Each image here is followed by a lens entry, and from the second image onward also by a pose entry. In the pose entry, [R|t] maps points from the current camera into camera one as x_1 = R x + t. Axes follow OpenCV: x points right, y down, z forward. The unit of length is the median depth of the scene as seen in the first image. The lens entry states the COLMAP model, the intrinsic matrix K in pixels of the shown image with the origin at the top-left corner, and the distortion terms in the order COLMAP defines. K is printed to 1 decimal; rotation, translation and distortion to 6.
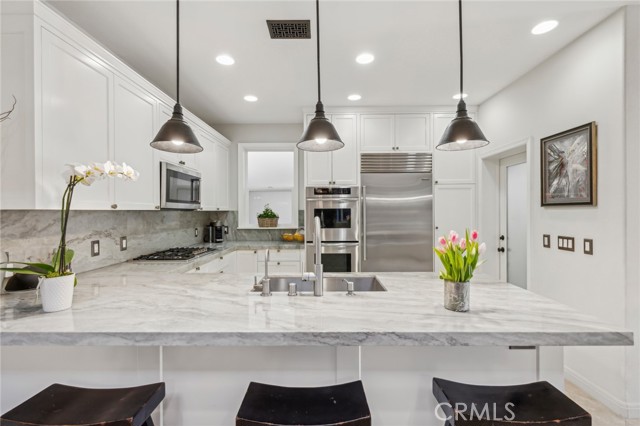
lens RADIAL K [[294.0, 0, 319.8], [0, 294.0, 213.2], [0, 0, 1]] dist [0.001397, -0.000976]
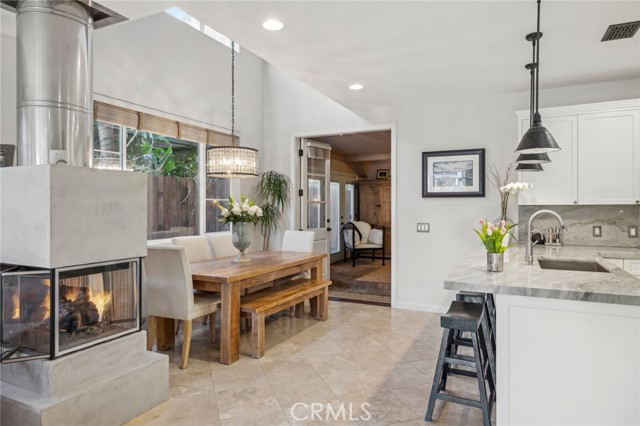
lens RADIAL K [[392.0, 0, 319.4], [0, 392.0, 209.6], [0, 0, 1]] dist [0.002733, -0.001008]
pose [[-0.428584, 0.011575, -0.903428, 1.022478], [0.000262, 0.999919, 0.012687, -0.007079], [0.903502, 0.005201, -0.428553, 0.398309]]
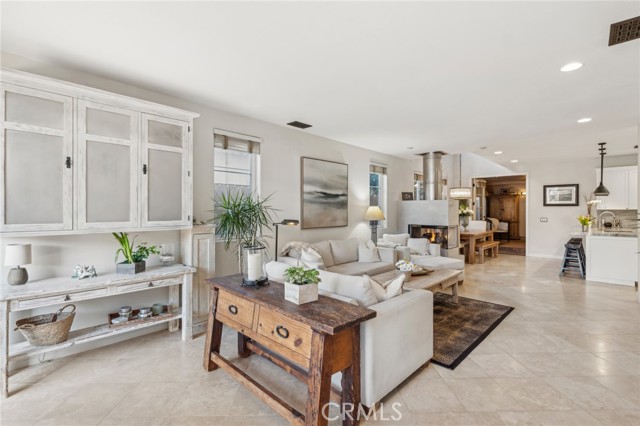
lens RADIAL K [[294.0, 0, 318.9], [0, 294.0, 209.5], [0, 0, 1]] dist [0.001397, -0.000976]
pose [[-0.681490, 0.005418, -0.731807, 2.615574], [0.001469, 0.999981, 0.006036, -0.023241], [0.731826, 0.003039, -0.681485, 0.414321]]
